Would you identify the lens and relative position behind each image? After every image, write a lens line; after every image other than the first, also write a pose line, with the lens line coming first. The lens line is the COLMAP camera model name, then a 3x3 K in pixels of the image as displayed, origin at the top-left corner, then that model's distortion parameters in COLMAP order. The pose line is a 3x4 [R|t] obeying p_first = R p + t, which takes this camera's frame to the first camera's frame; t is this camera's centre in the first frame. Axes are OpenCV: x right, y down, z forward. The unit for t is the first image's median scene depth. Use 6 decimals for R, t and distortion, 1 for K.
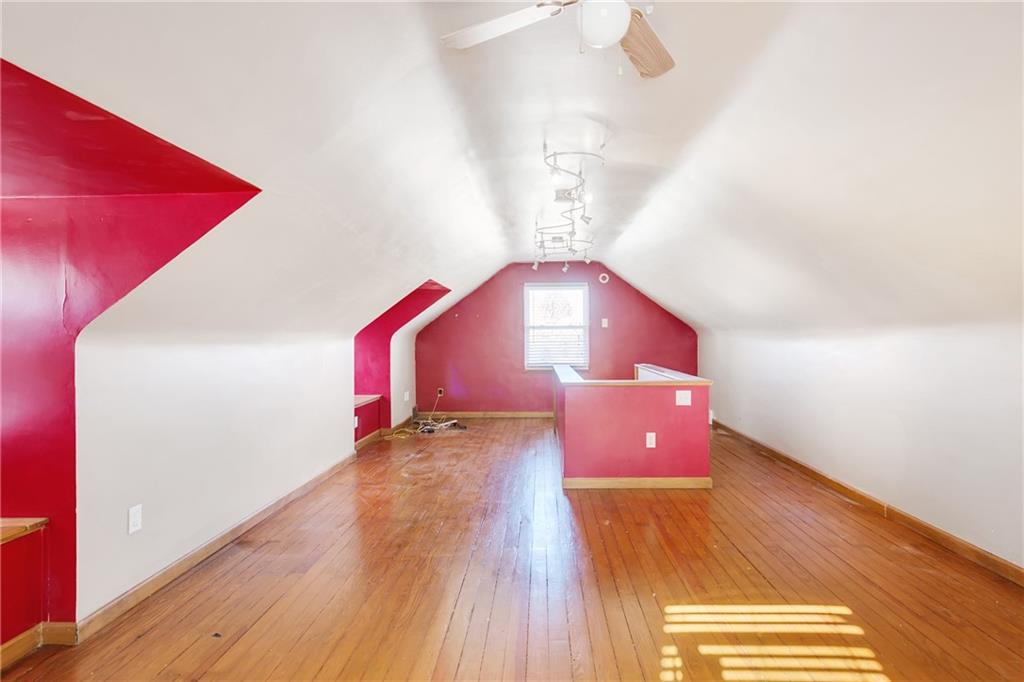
lens RADIAL K [[544.2, 0, 518.6], [0, 544.2, 341.0], [0, 0, 1]] dist [-0.016924, 0.011519]
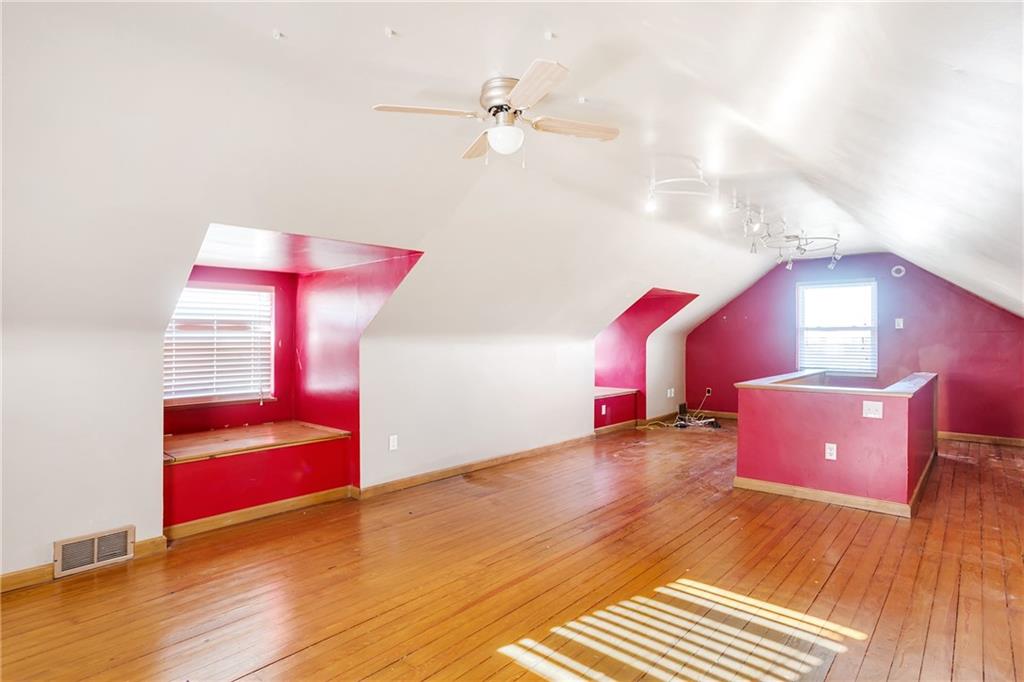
lens RADIAL K [[544.2, 0, 516.4], [0, 544.2, 336.4], [0, 0, 1]] dist [-0.016924, 0.011519]
pose [[0.764384, 0.002034, -0.644758, 0.347302], [-0.006735, 0.999966, -0.004830, -0.006392], [0.644726, 0.008034, 0.764371, -0.049849]]
